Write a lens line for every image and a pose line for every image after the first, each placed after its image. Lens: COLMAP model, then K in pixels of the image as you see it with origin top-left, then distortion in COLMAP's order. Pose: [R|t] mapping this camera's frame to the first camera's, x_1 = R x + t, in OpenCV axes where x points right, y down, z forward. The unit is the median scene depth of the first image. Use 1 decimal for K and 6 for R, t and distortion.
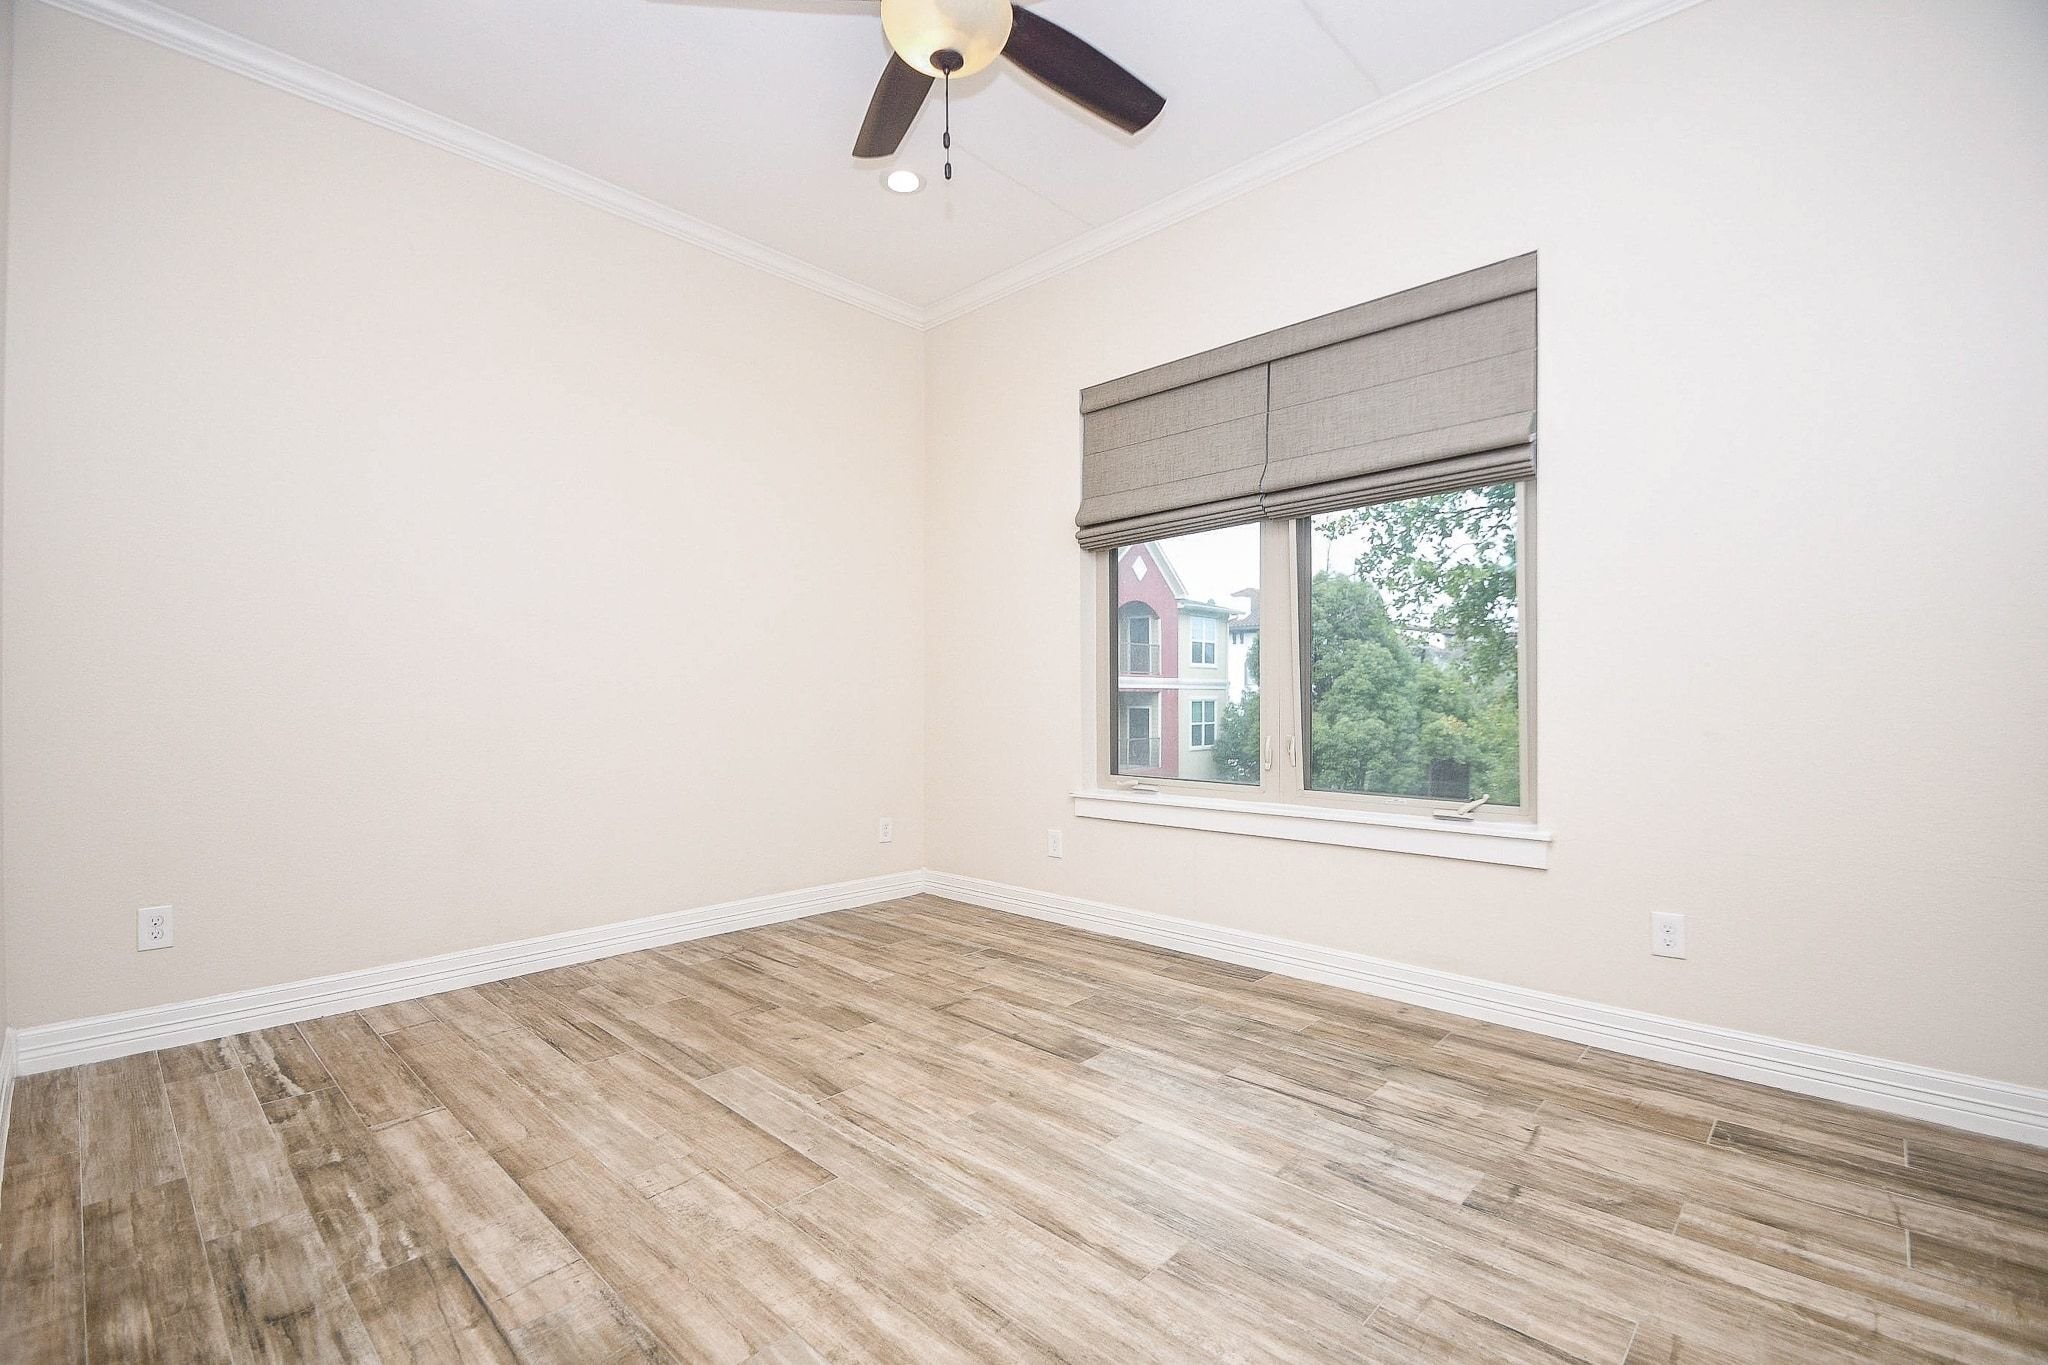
lens RADIAL K [[897.7, 0, 985.4], [0, 897.7, 682.3], [0, 0, 1]] dist [0.007527, -0.008453]
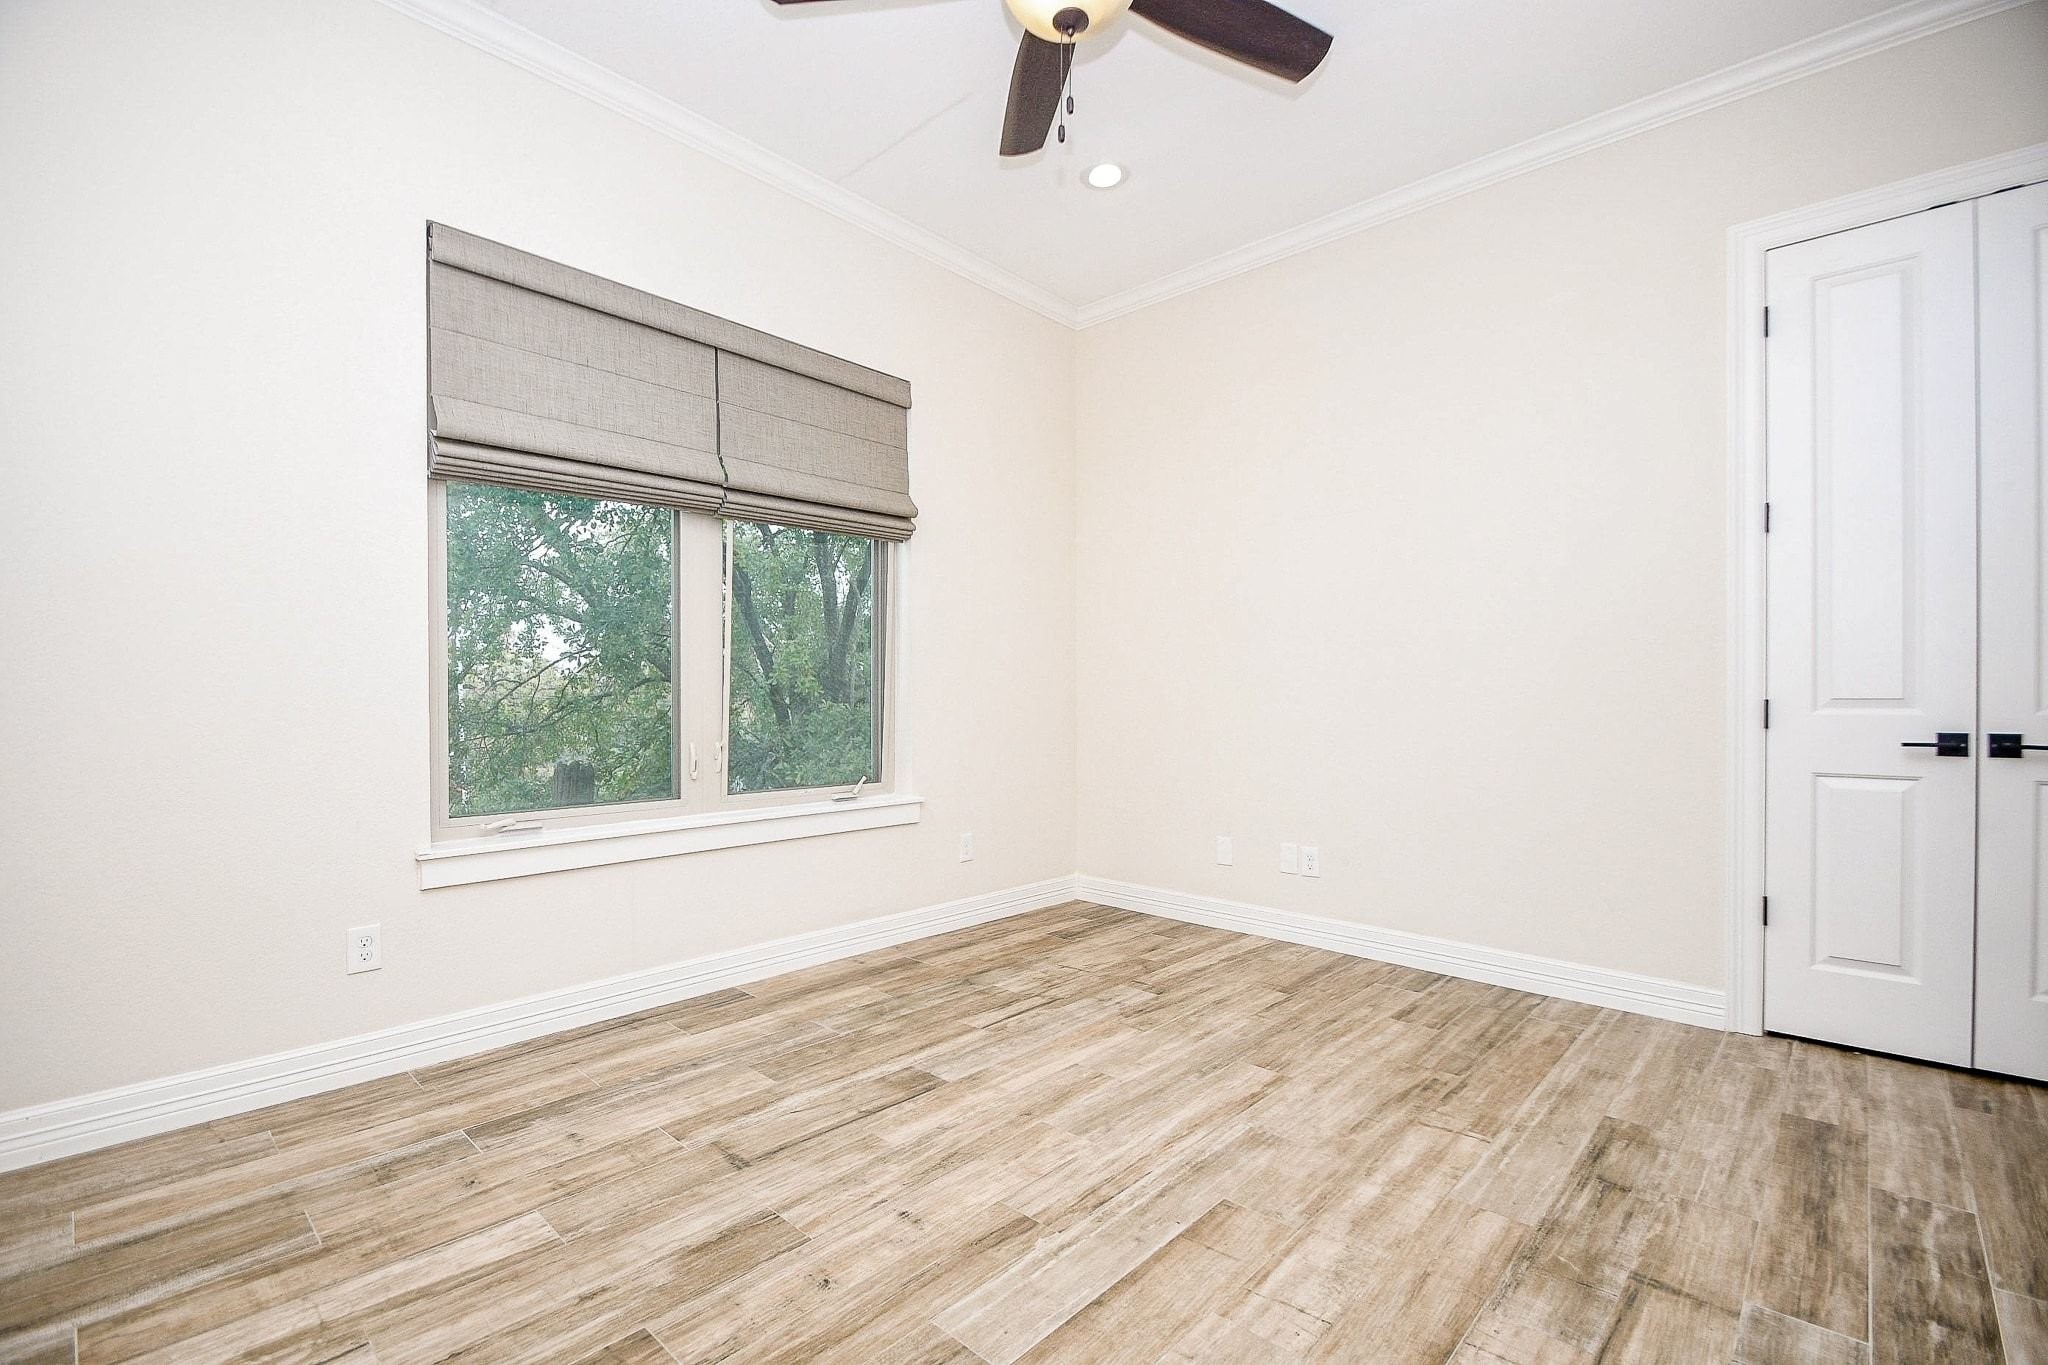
lens RADIAL K [[897.7, 0, 1013.2], [0, 897.7, 686.5], [0, 0, 1]] dist [0.007527, -0.008453]
pose [[-0.019432, 0.012067, 0.999738, -0.792538], [-0.016251, 0.999791, -0.012384, 0.009150], [-0.999679, -0.016487, -0.019232, 0.875947]]
